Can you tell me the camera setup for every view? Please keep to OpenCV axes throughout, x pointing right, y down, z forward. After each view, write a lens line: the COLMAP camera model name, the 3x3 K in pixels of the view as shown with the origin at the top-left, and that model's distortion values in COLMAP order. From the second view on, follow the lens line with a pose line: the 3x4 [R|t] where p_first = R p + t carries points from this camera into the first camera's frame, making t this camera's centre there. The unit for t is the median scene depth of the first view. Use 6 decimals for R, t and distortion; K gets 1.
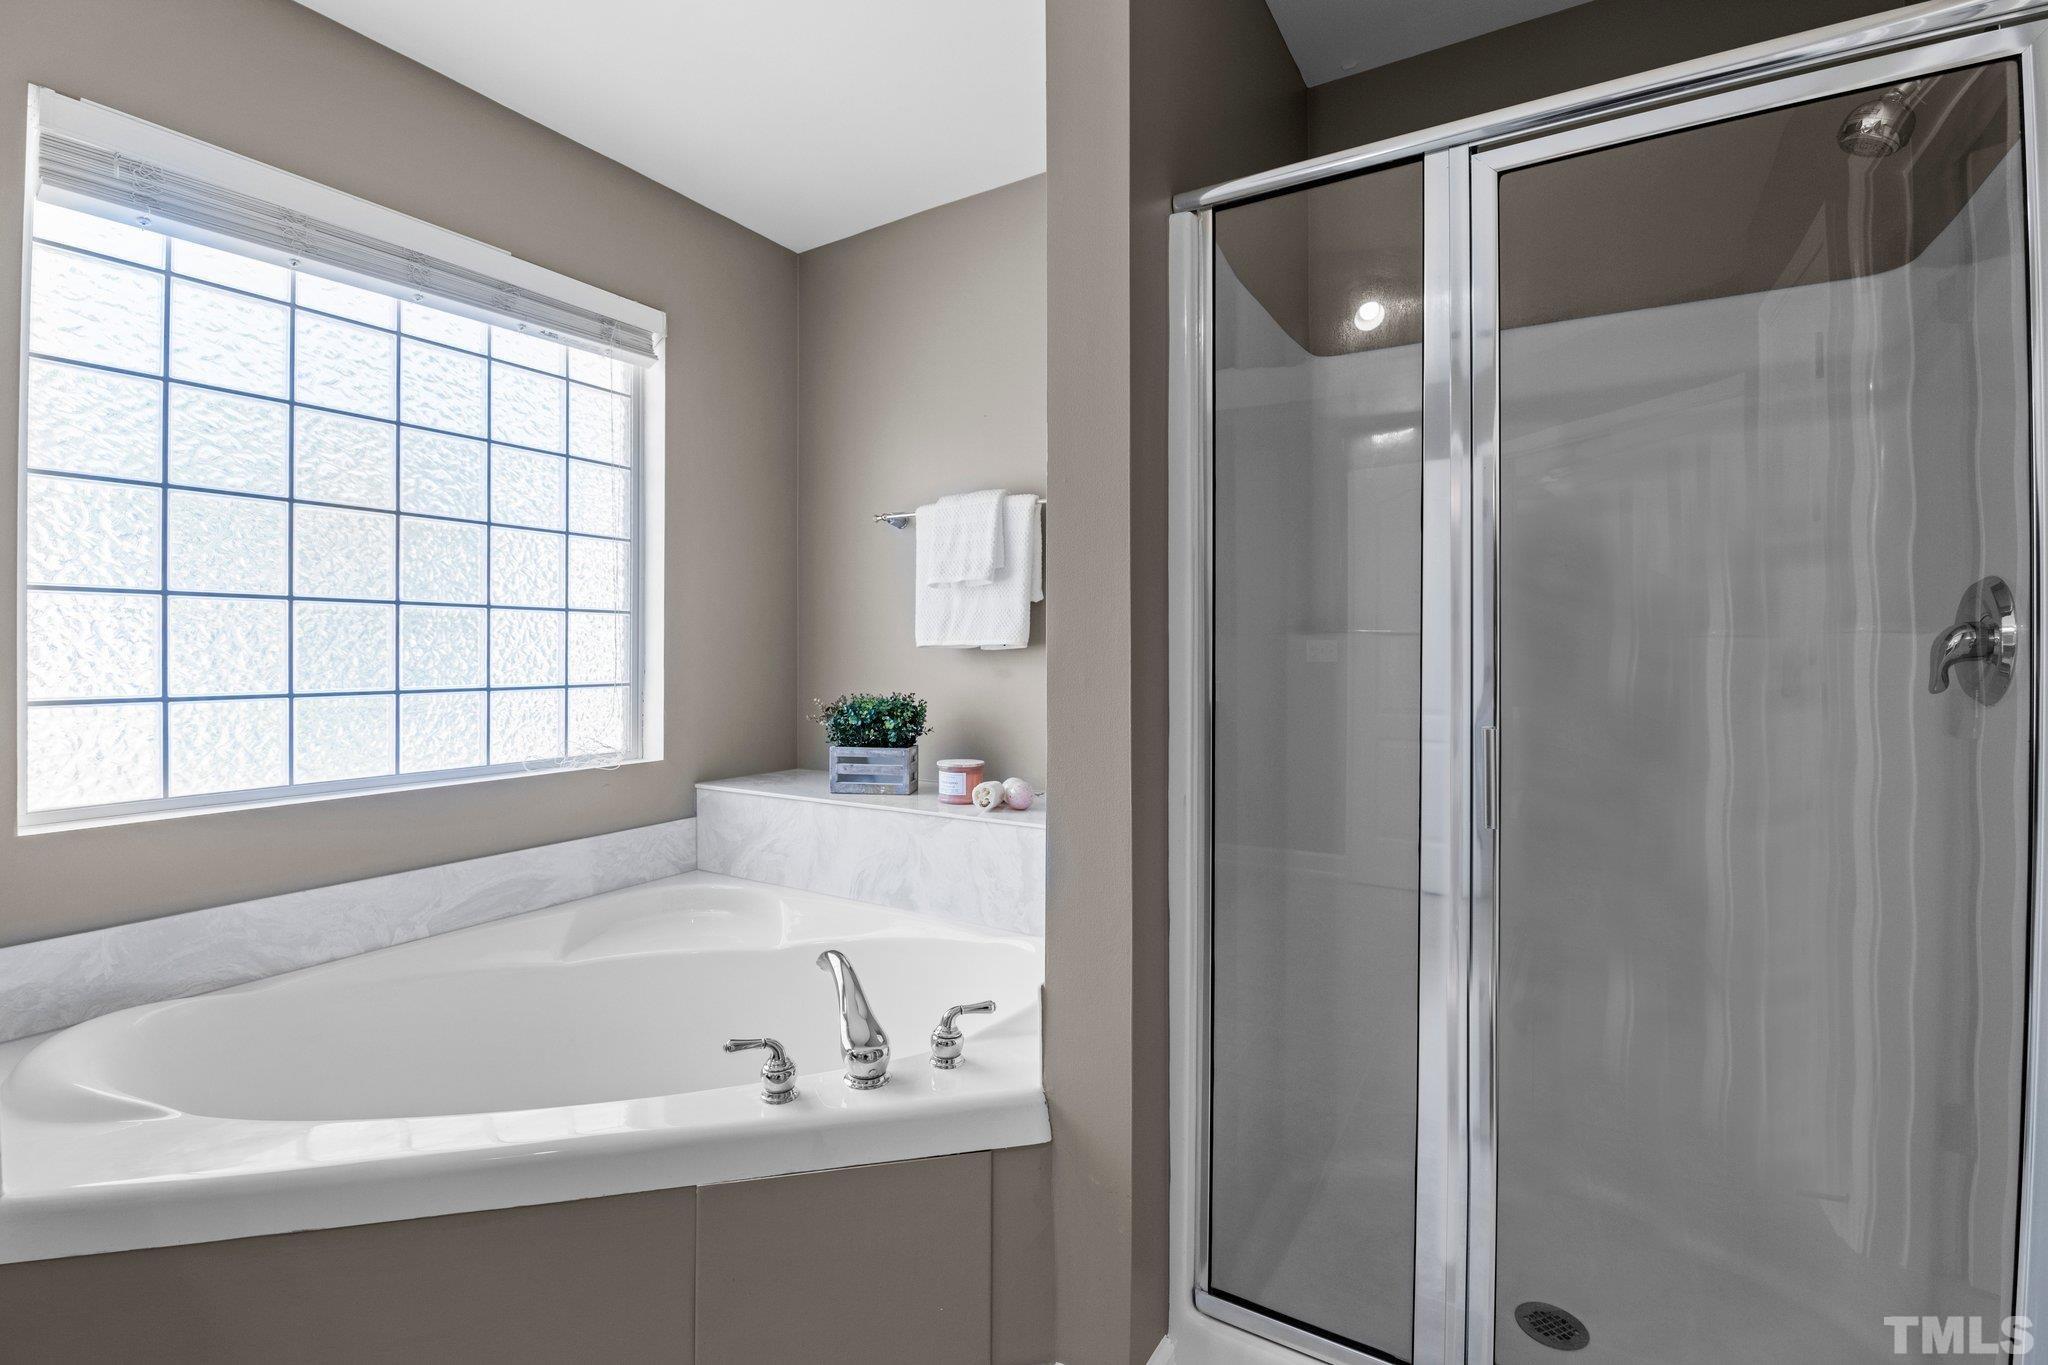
lens RADIAL K [[890.6, 0, 1019.9], [0, 890.6, 670.8], [0, 0, 1]] dist [-0.001276, -0.000115]
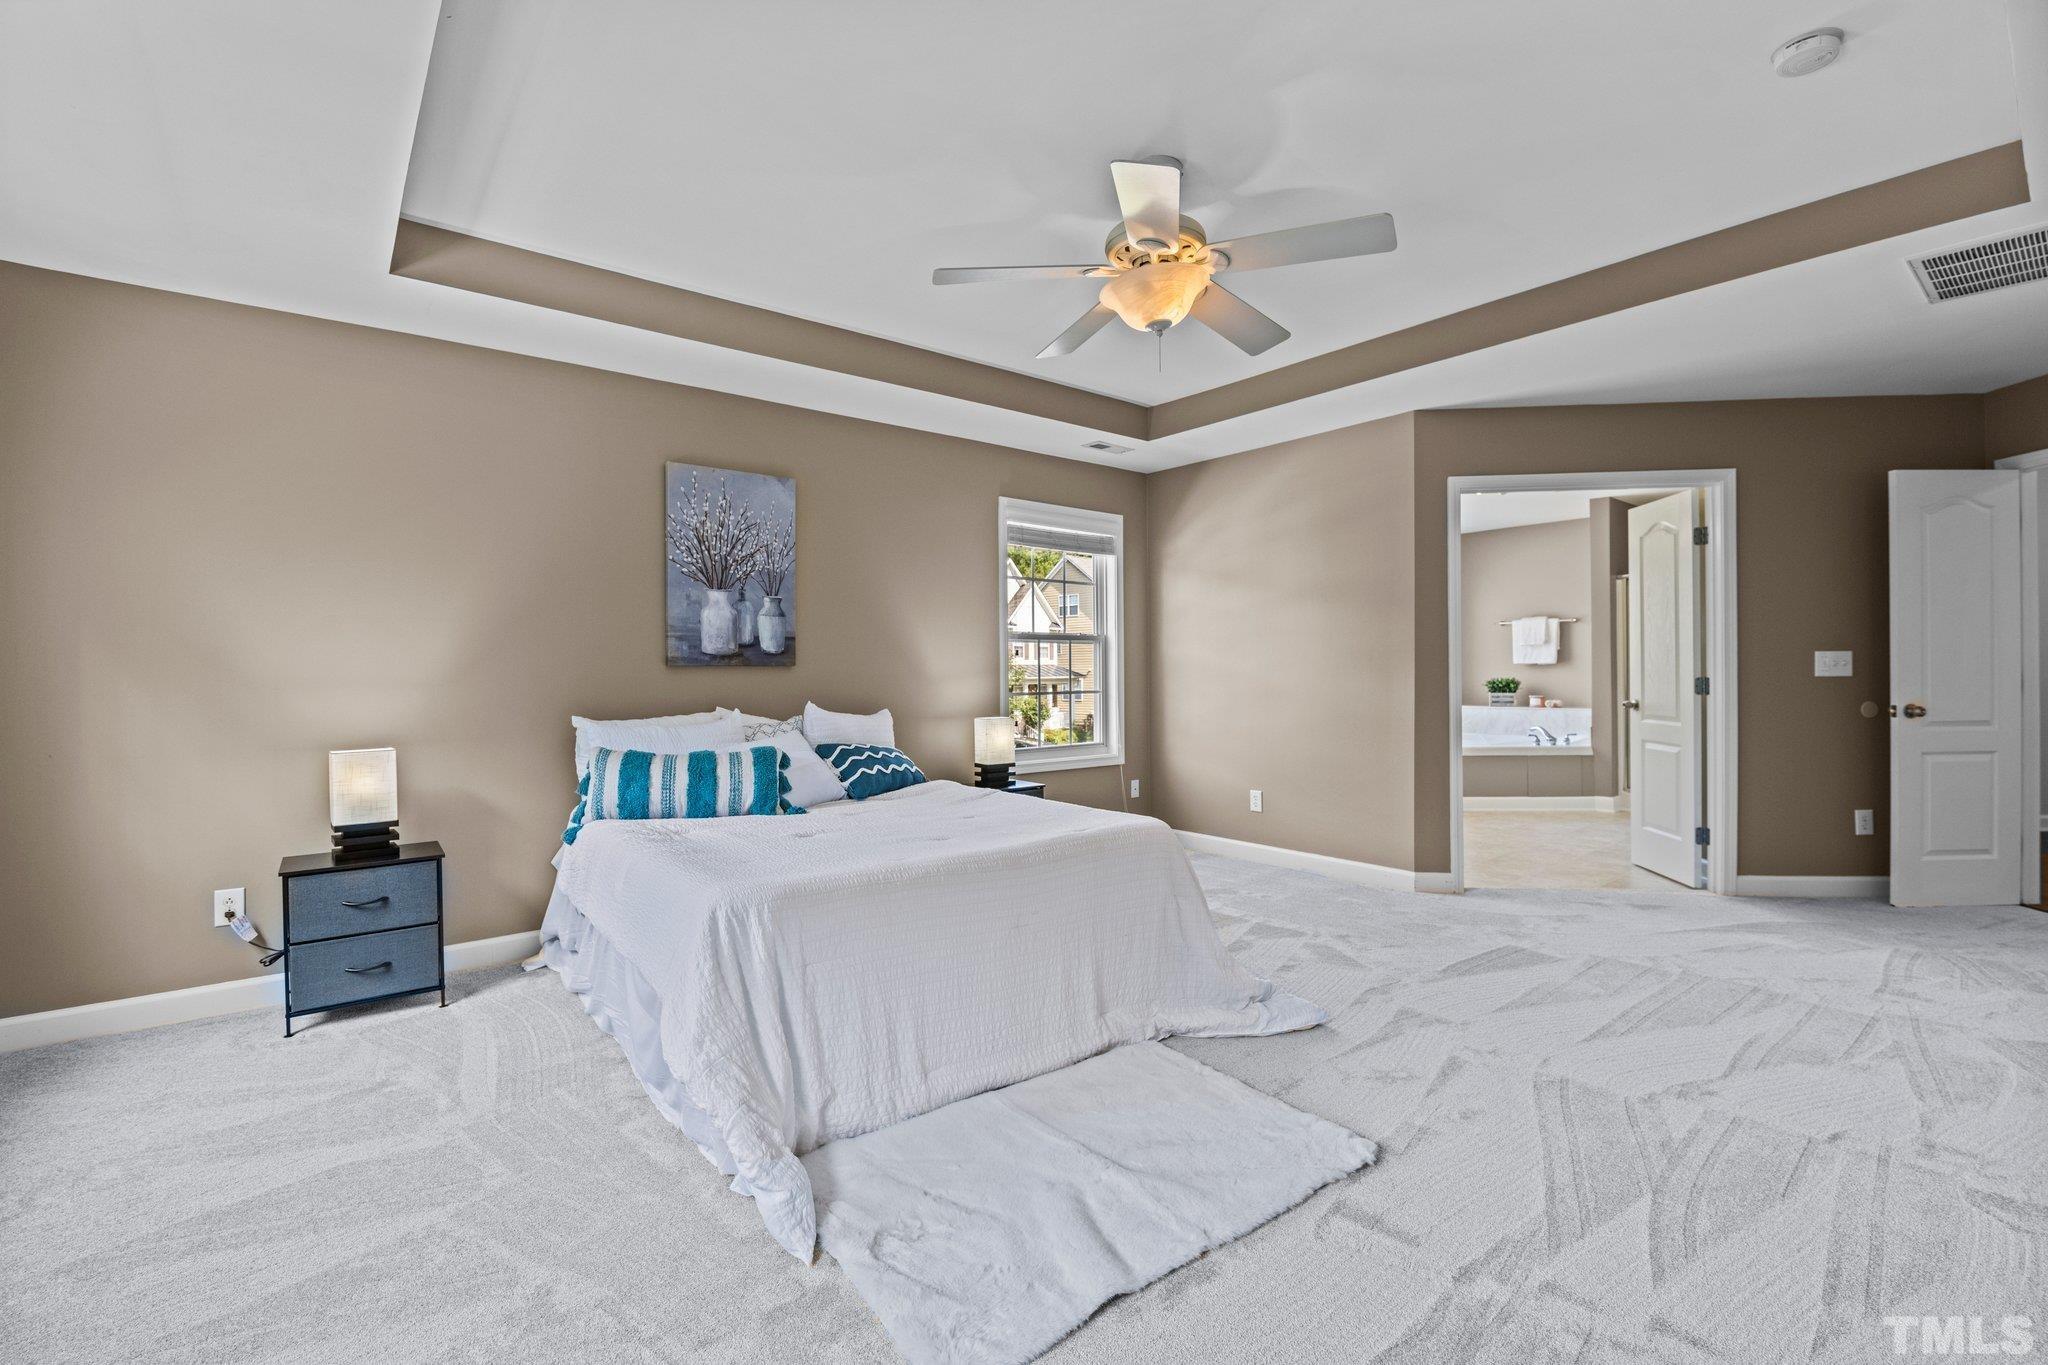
lens RADIAL K [[890.6, 0, 1019.9], [0, 890.6, 670.8], [0, 0, 1]] dist [-0.001276, -0.000115]
pose [[0.942916, -0.004435, -0.333000, -0.787677], [-0.001396, 0.999850, -0.017270, 0.062037], [0.333026, 0.016749, 0.942769, -2.867749]]
